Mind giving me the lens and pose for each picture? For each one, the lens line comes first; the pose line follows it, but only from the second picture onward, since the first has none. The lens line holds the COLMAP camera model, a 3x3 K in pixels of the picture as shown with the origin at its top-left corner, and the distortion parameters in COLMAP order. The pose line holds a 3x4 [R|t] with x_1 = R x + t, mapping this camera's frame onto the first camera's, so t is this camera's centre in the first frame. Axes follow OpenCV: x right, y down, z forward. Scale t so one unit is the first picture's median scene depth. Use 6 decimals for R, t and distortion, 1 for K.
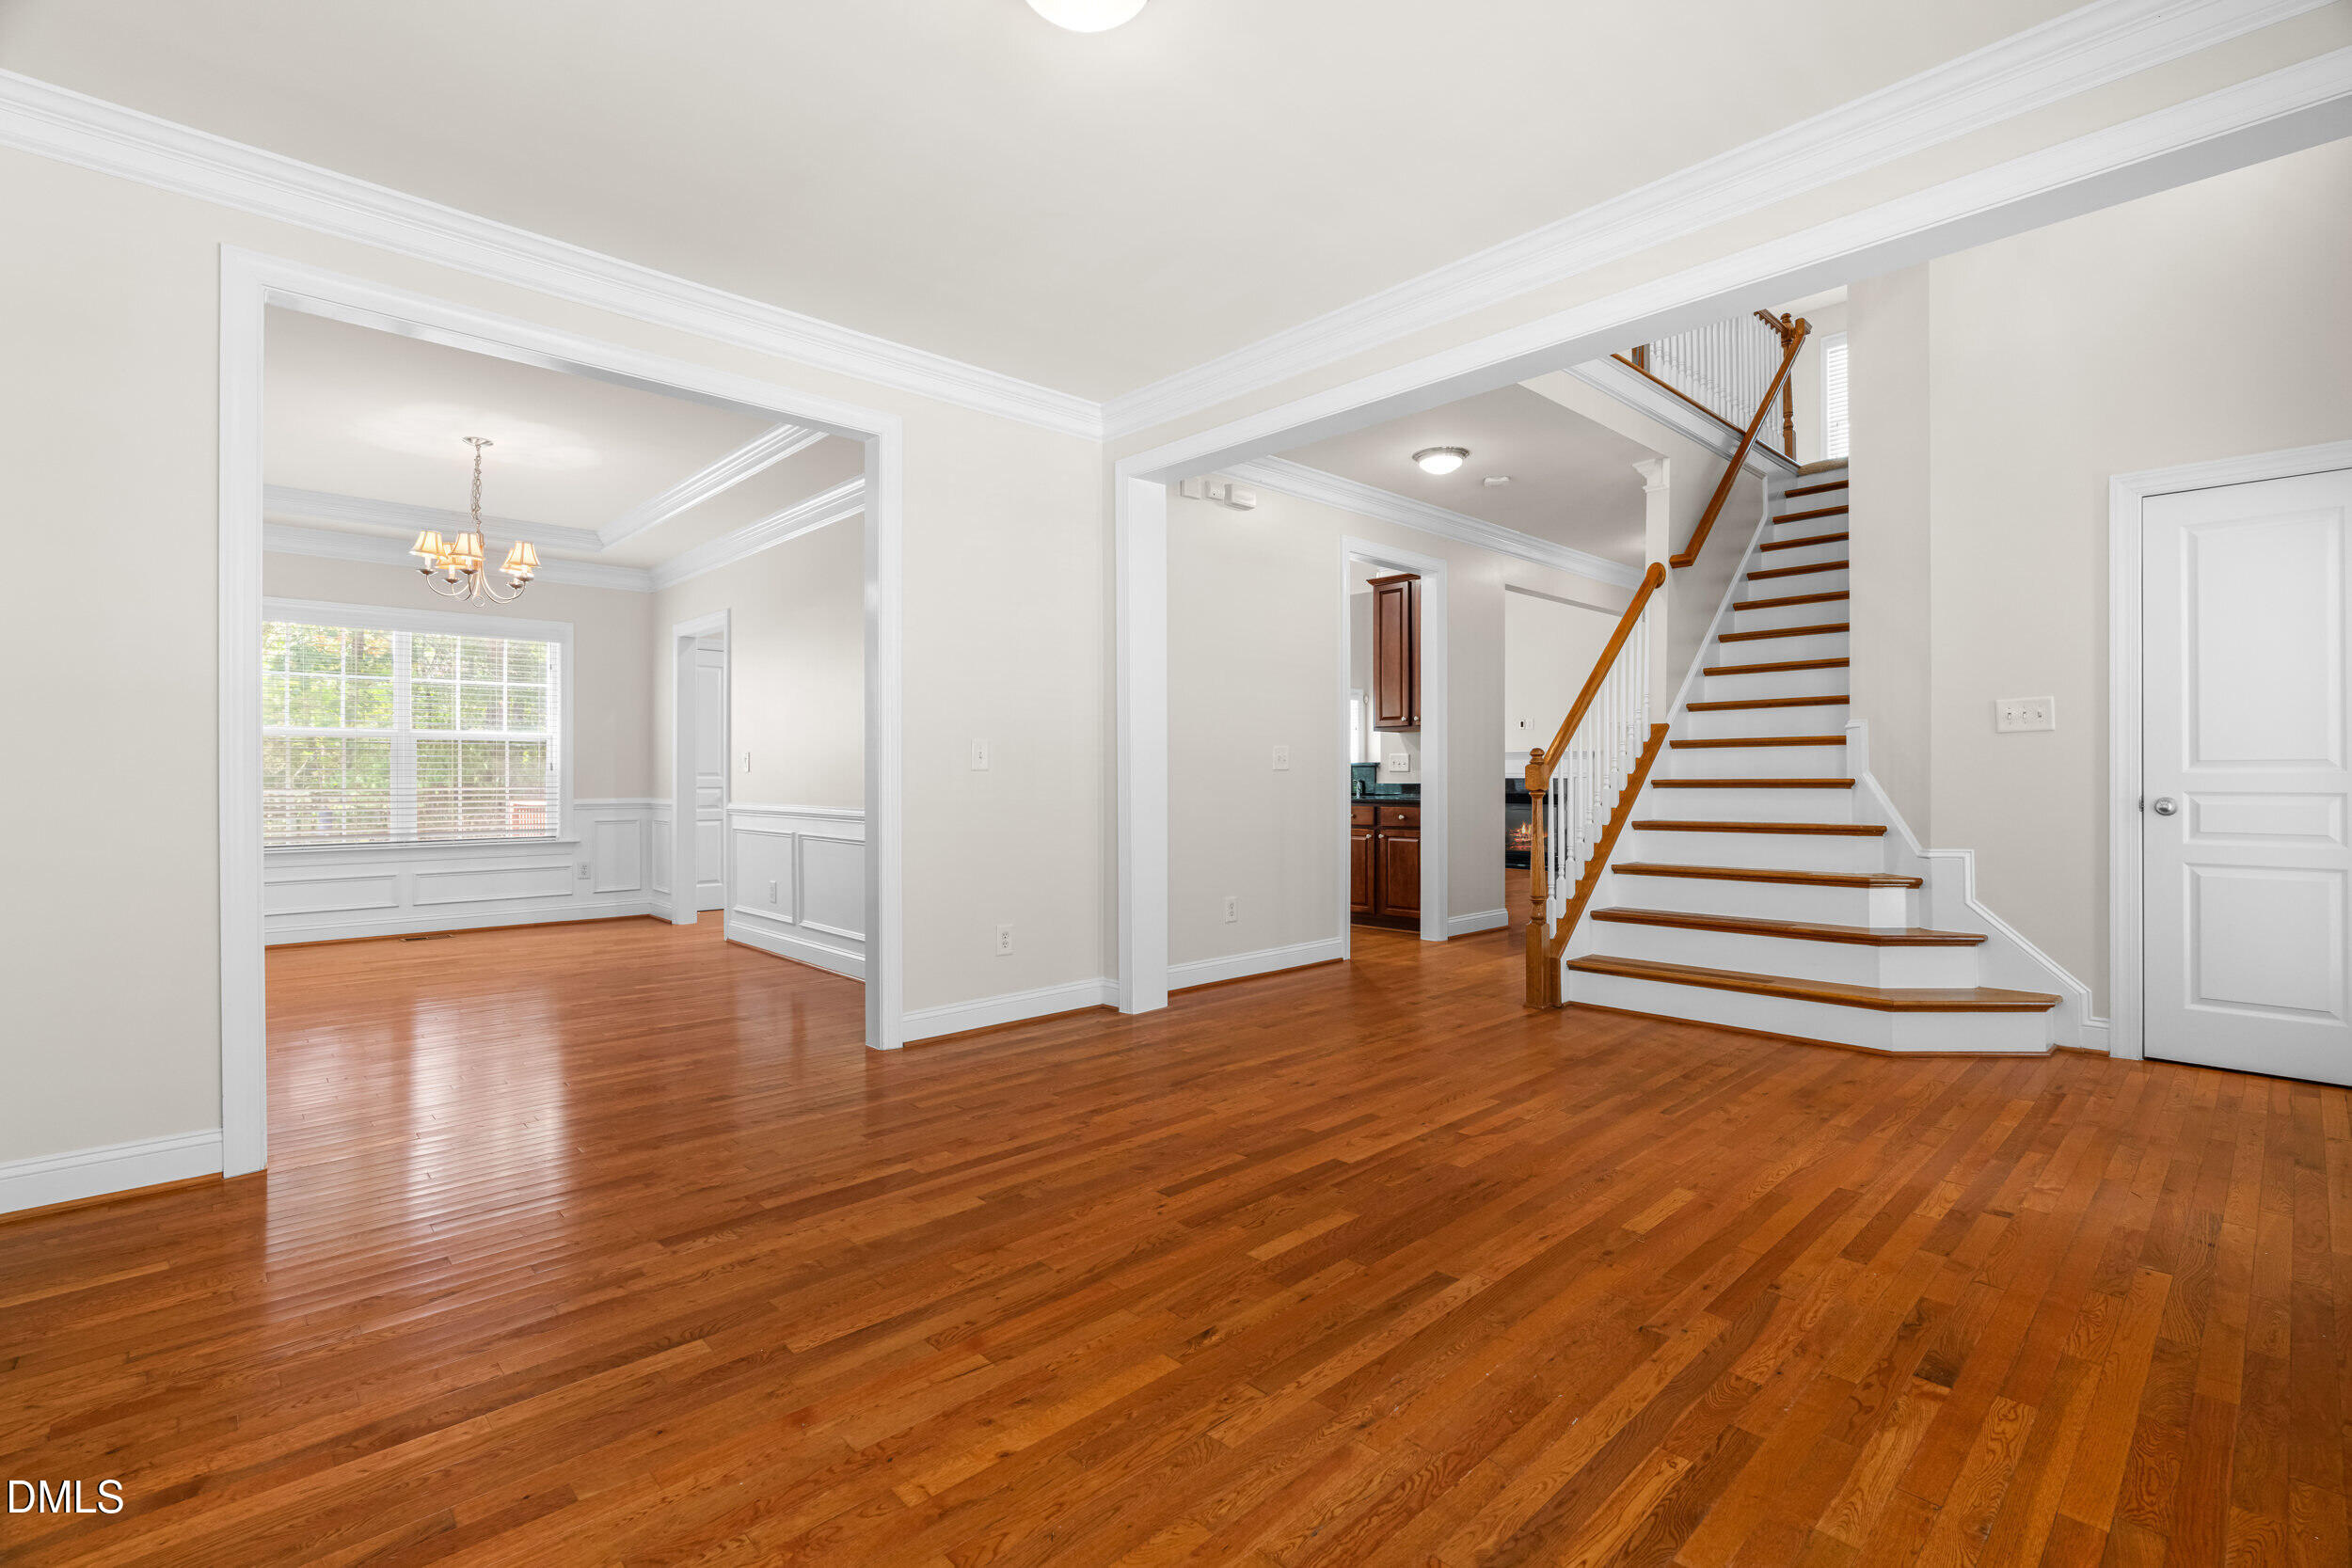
lens RADIAL K [[1069.1, 0, 1179.1], [0, 1069.1, 766.0], [0, 0, 1]] dist [-0.007753, 0.000983]
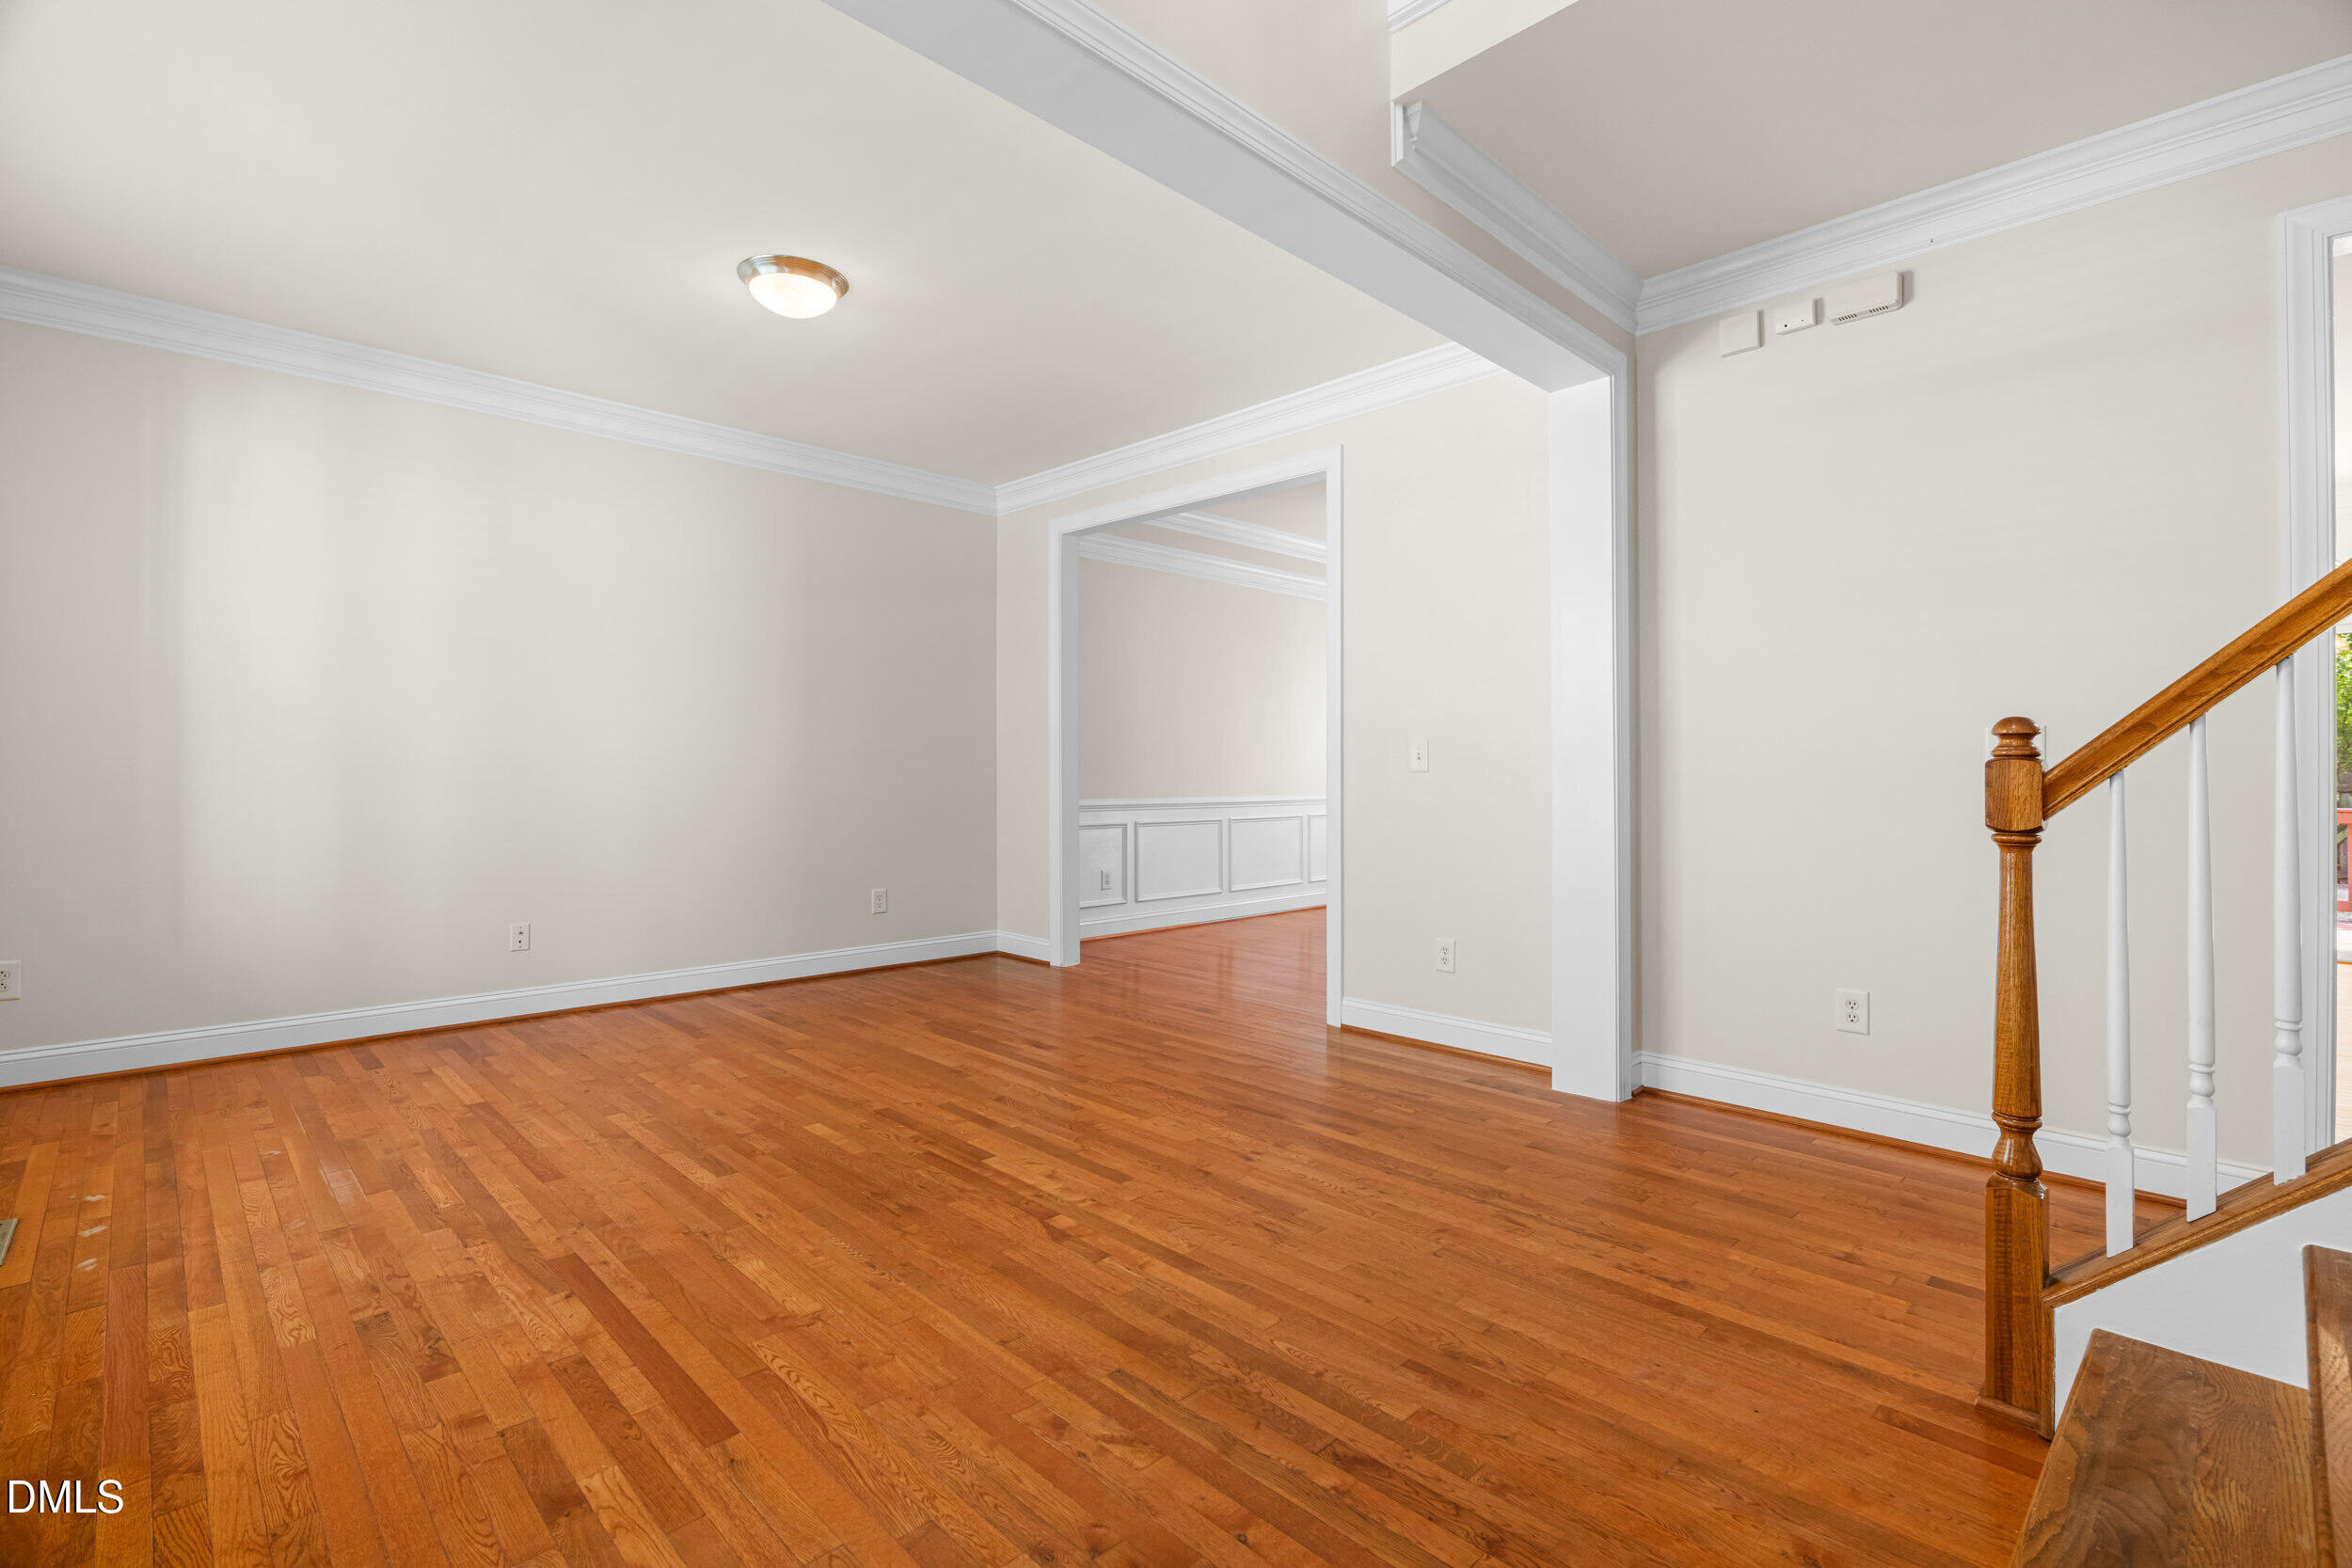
lens RADIAL K [[1069.1, 0, 1179.1], [0, 1069.1, 766.0], [0, 0, 1]] dist [-0.007753, 0.000983]
pose [[0.016941, -0.002275, -0.999854, 1.227736], [0.004495, 0.999987, -0.002199, -0.000774], [0.999846, -0.004457, 0.016951, 1.219415]]
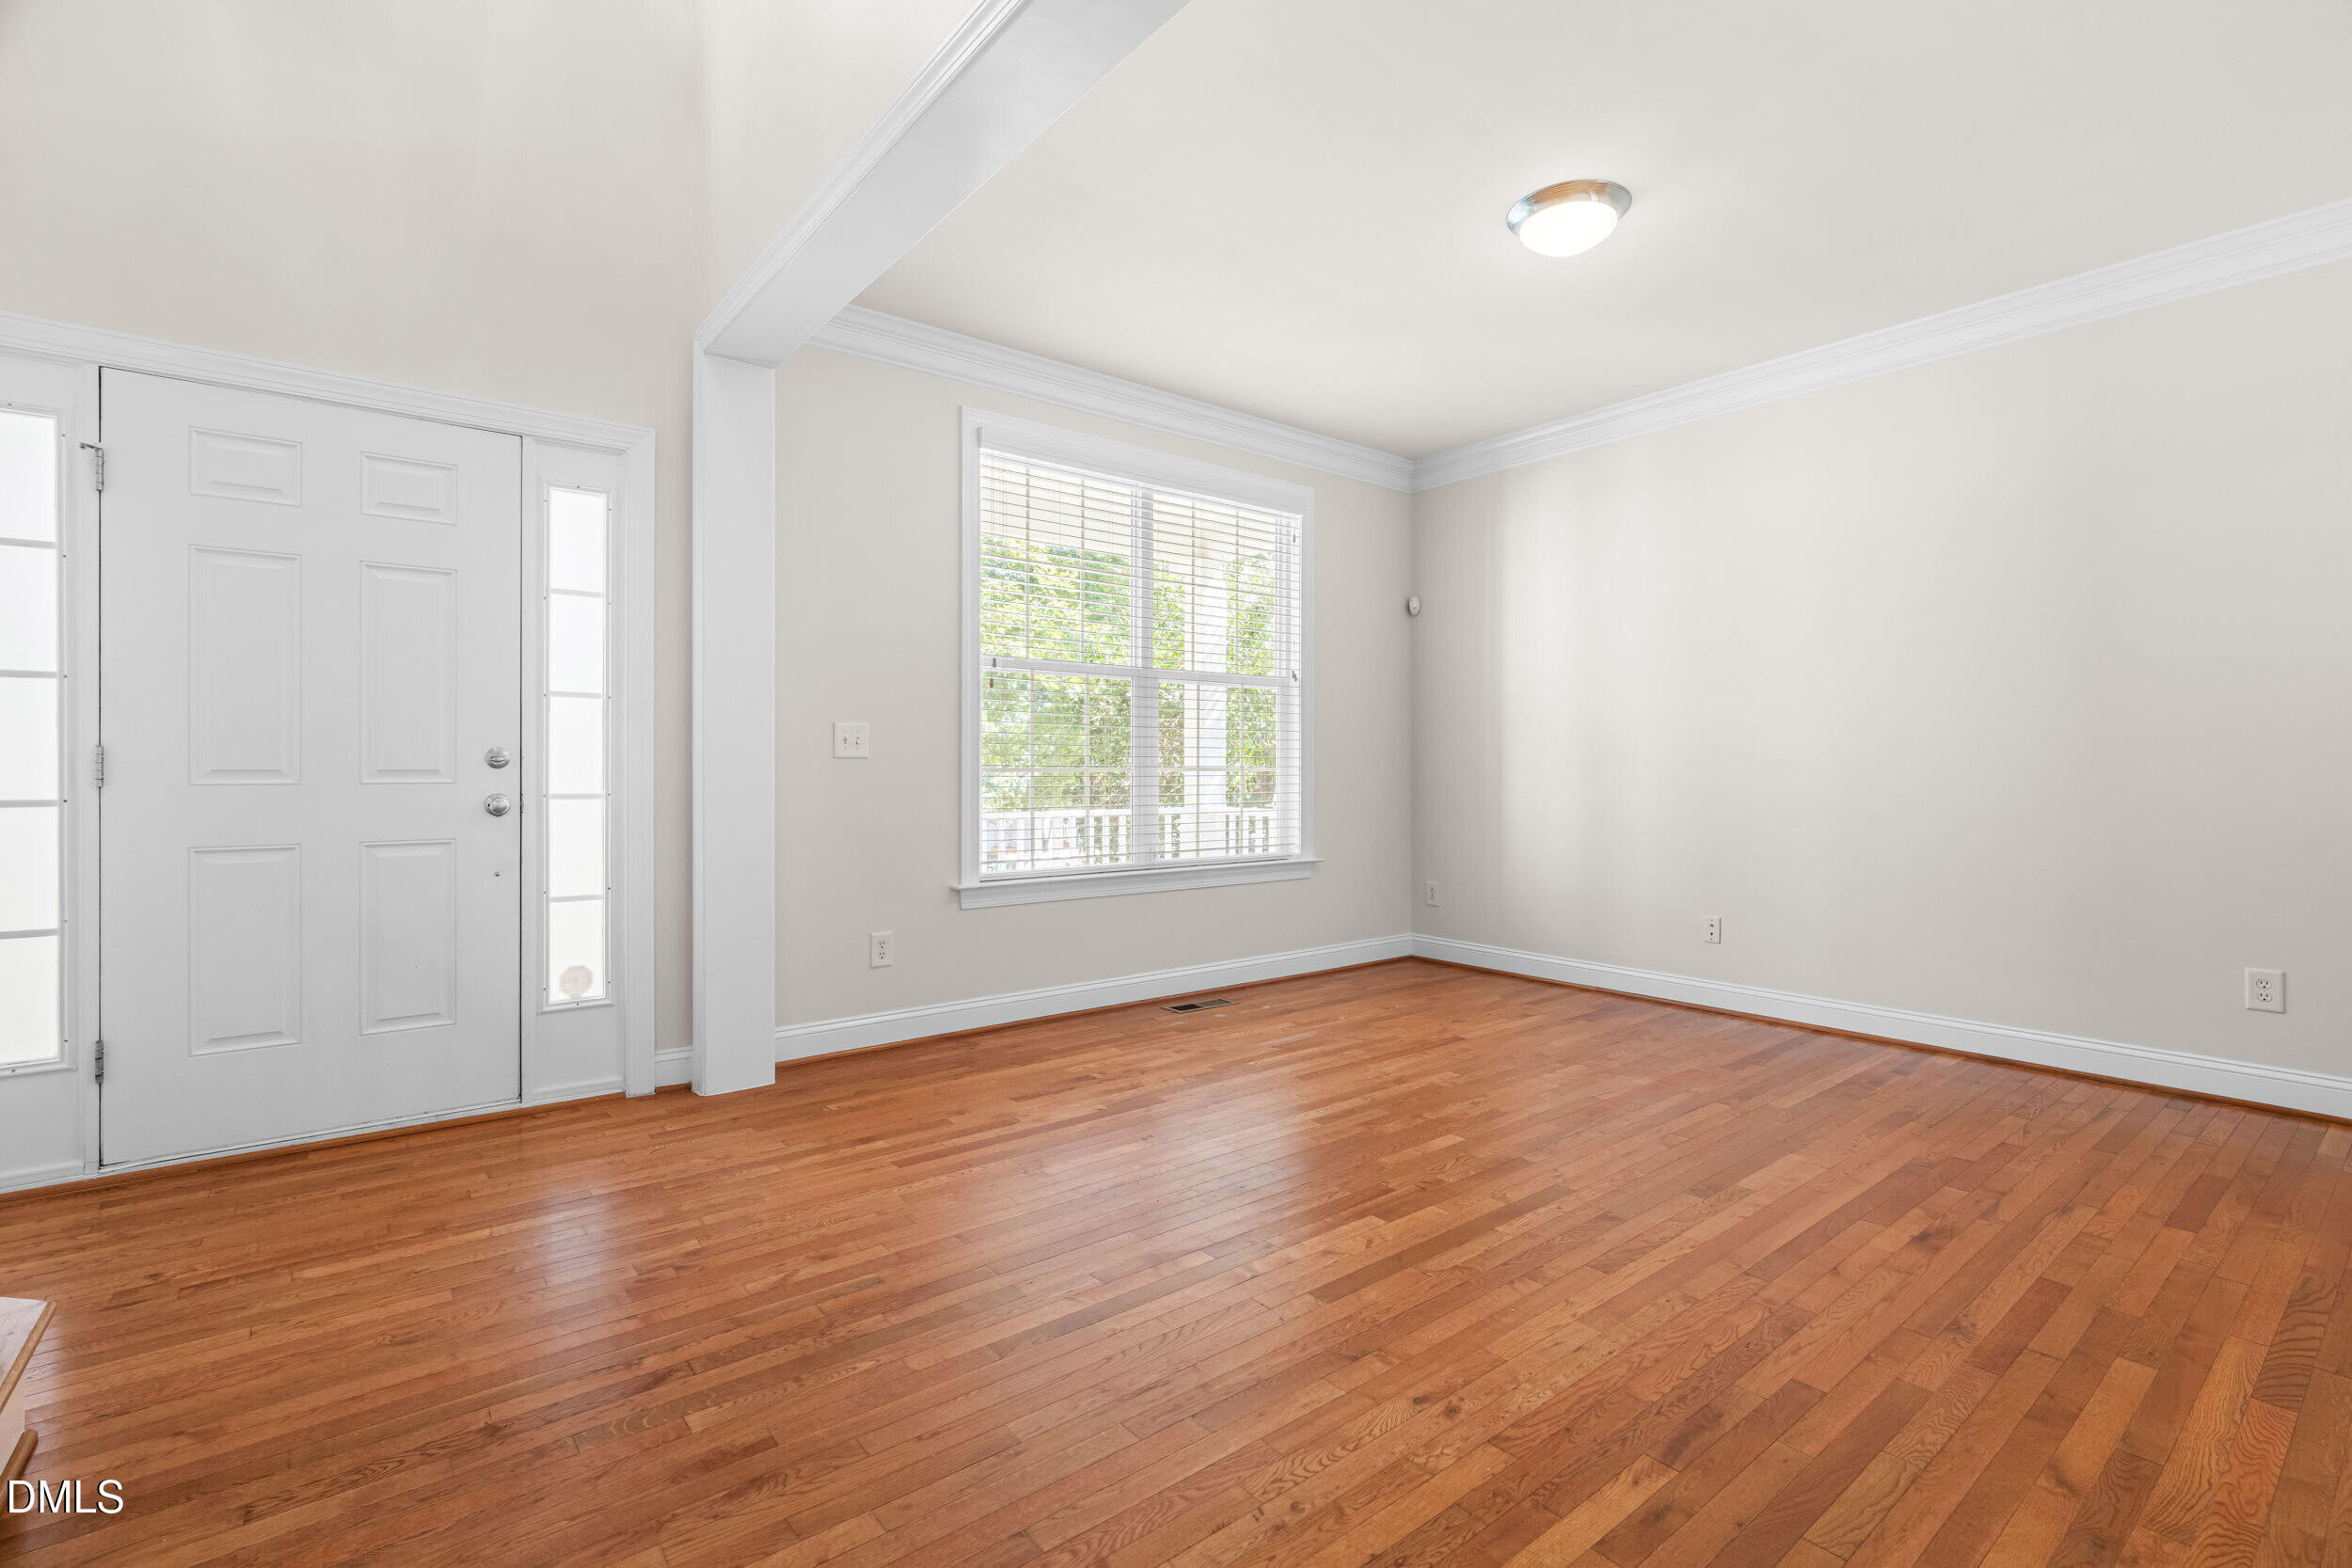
lens RADIAL K [[1069.1, 0, 1179.1], [0, 1069.1, 766.0], [0, 0, 1]] dist [-0.007753, 0.000983]
pose [[-0.996364, 0.000556, 0.085194, 0.251896], [-0.000045, 0.999975, -0.007049, 0.010724], [-0.085196, -0.007028, -0.996339, 1.961813]]
